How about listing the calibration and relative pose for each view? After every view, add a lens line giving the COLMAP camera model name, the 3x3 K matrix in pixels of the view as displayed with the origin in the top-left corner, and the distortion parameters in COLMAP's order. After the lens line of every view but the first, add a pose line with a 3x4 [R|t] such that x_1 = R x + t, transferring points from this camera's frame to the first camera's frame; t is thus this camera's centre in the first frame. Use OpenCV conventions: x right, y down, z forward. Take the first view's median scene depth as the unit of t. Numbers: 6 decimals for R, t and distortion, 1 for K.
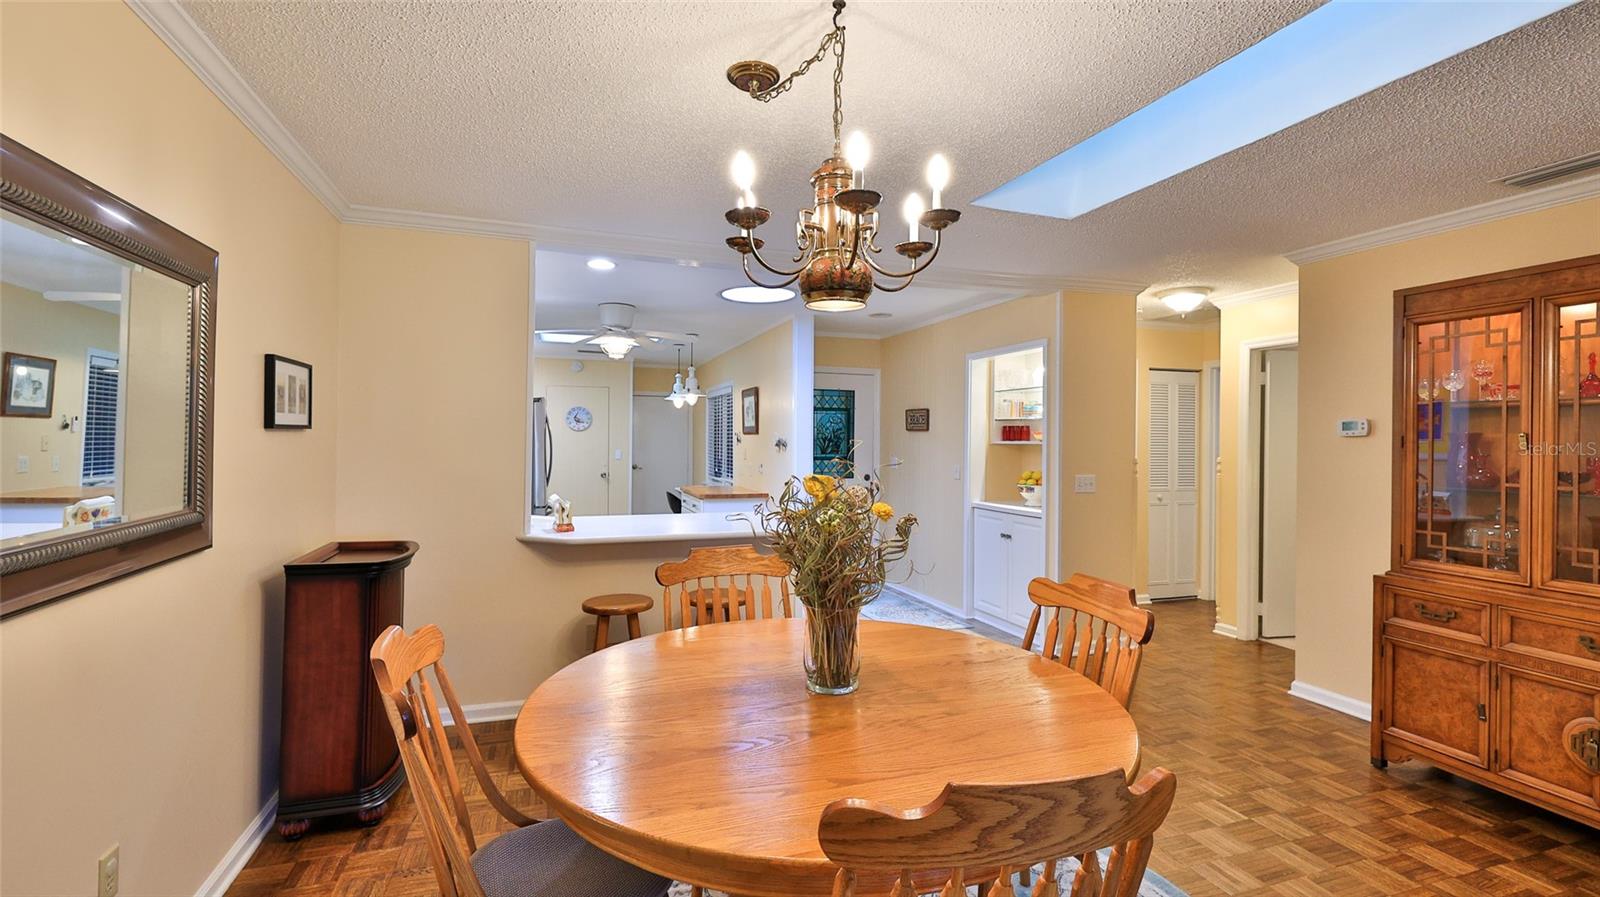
lens RADIAL K [[712.6, 0, 815.4], [0, 712.6, 438.9], [0, 0, 1]] dist [-0.001604, 0.000466]
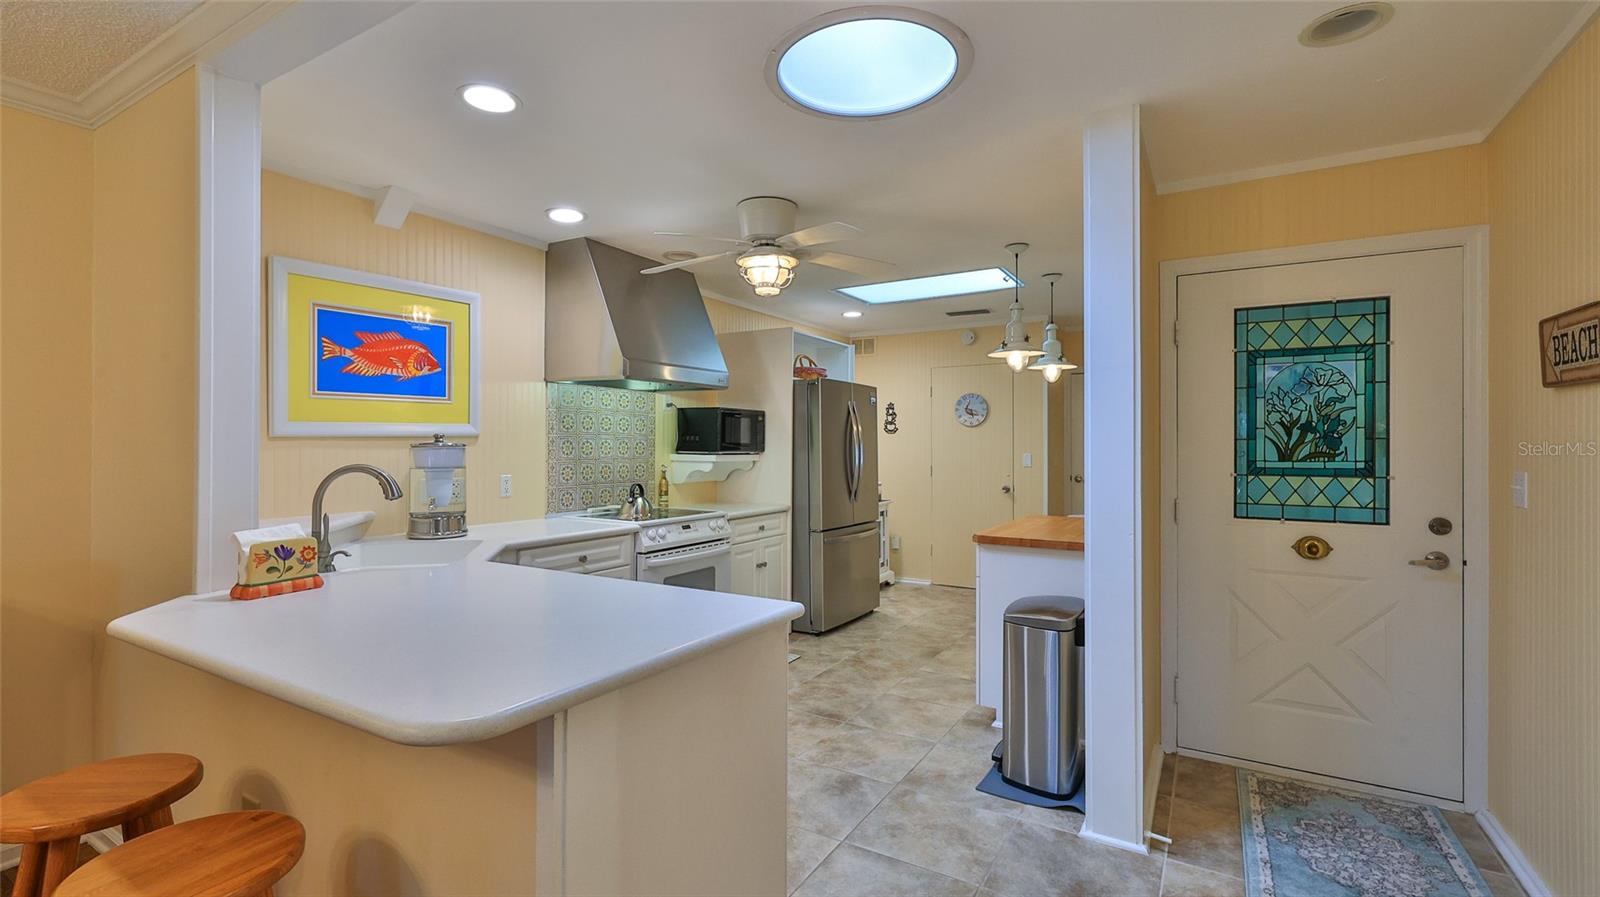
lens RADIAL K [[712.6, 0, 791.5], [0, 712.6, 441.7], [0, 0, 1]] dist [-0.001604, 0.000466]
pose [[0.618451, -0.010849, -0.785748, 0.157788], [0.006820, 0.999941, -0.008439, 0.011476], [0.785794, -0.000140, 0.618489, 0.518020]]
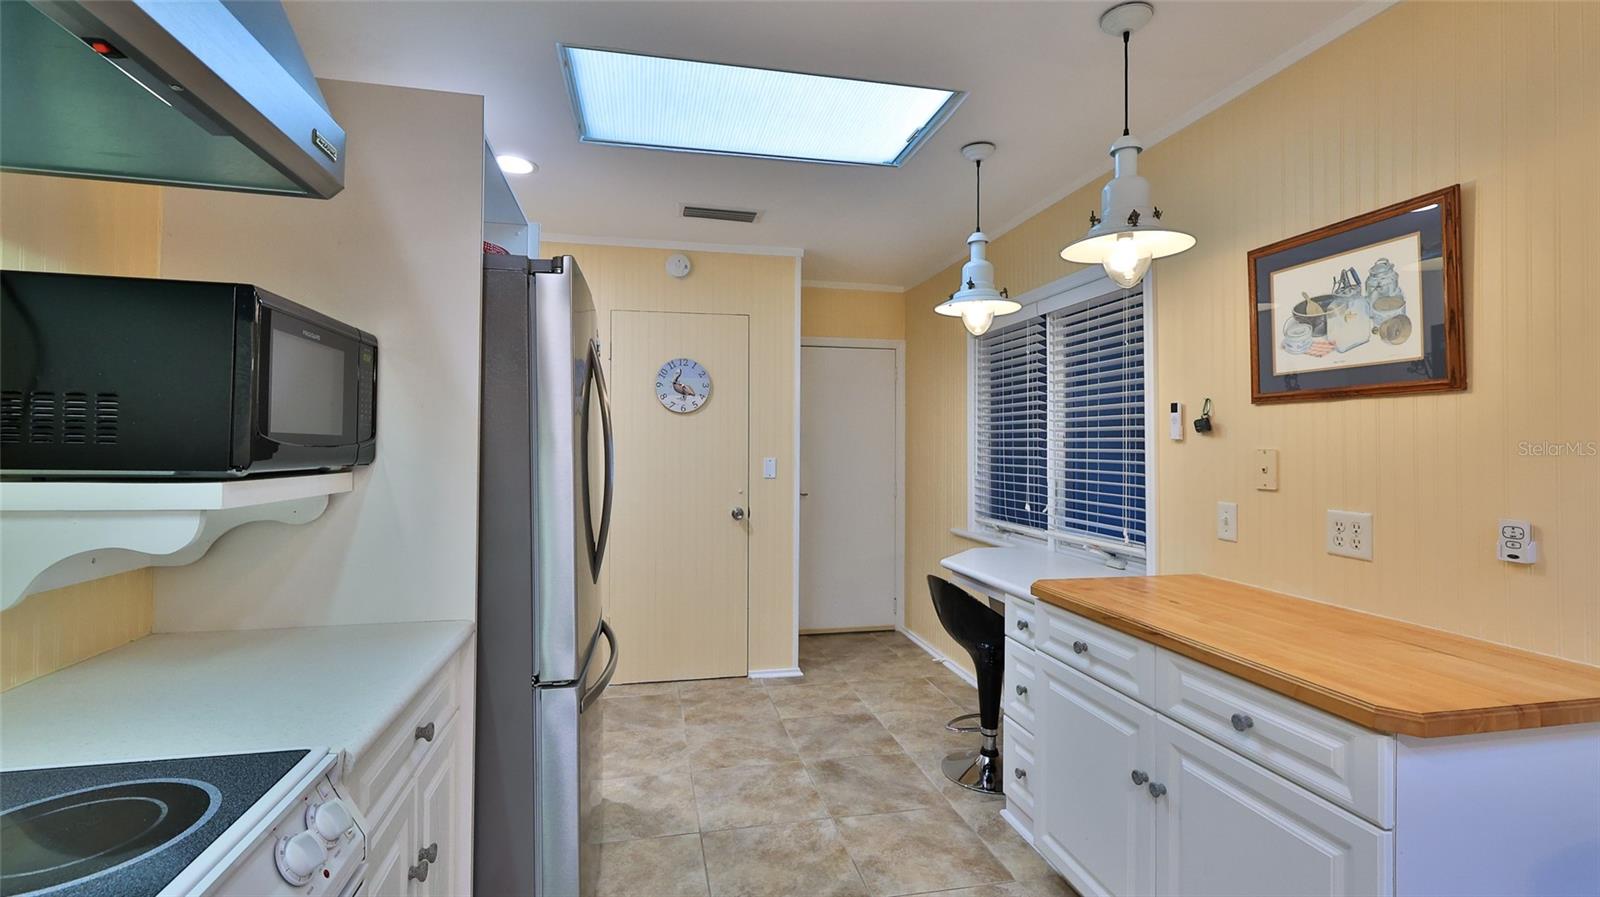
lens RADIAL K [[712.6, 0, 798.2], [0, 712.6, 440.3], [0, 0, 1]] dist [-0.001604, 0.000466]
pose [[0.990472, -0.004737, -0.137635, -0.257410], [0.004174, 0.999982, -0.004385, 0.009375], [0.137653, 0.003769, 0.990473, 0.732476]]
